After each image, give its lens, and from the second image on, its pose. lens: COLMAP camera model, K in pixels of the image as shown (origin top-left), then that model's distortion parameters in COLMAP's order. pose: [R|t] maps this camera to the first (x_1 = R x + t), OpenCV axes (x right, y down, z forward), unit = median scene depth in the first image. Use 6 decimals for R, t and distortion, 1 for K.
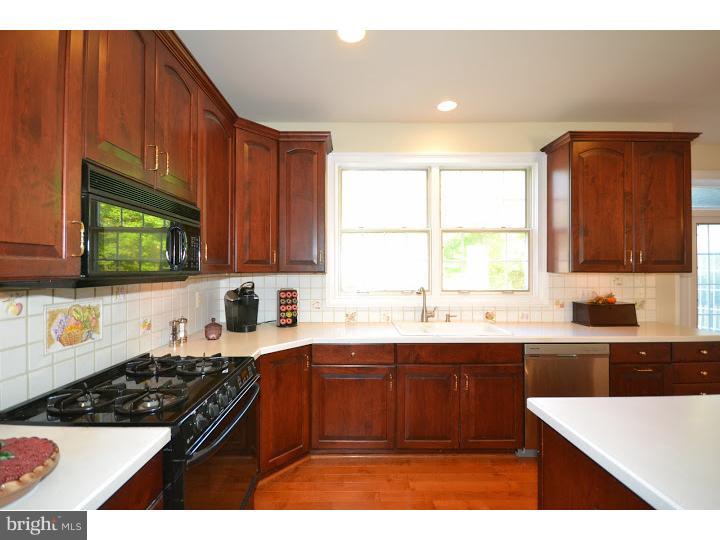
lens RADIAL K [[324.1, 0, 355.9], [0, 324.1, 268.9], [0, 0, 1]] dist [0.002506, -0.001032]
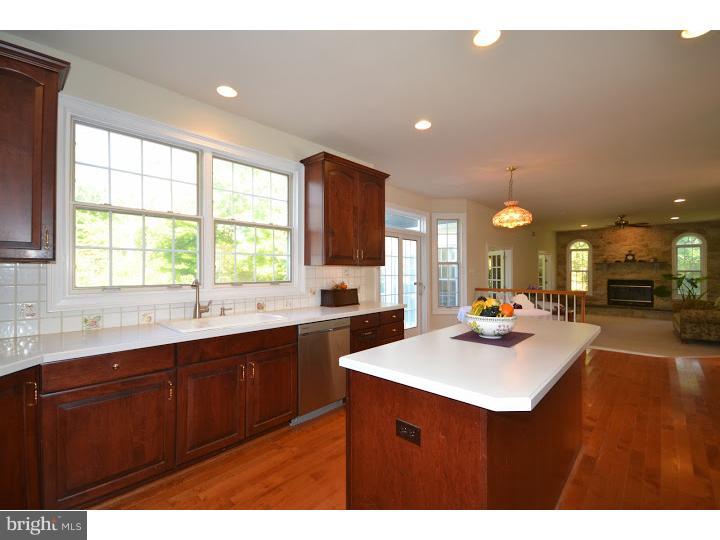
lens RADIAL K [[324.1, 0, 353.1], [0, 324.1, 269.3], [0, 0, 1]] dist [0.002506, -0.001032]
pose [[0.691549, 0.002558, 0.722325, -0.150300], [0.002513, 0.999979, -0.005948, 0.033640], [-0.722325, 0.005929, 0.691528, 0.053994]]
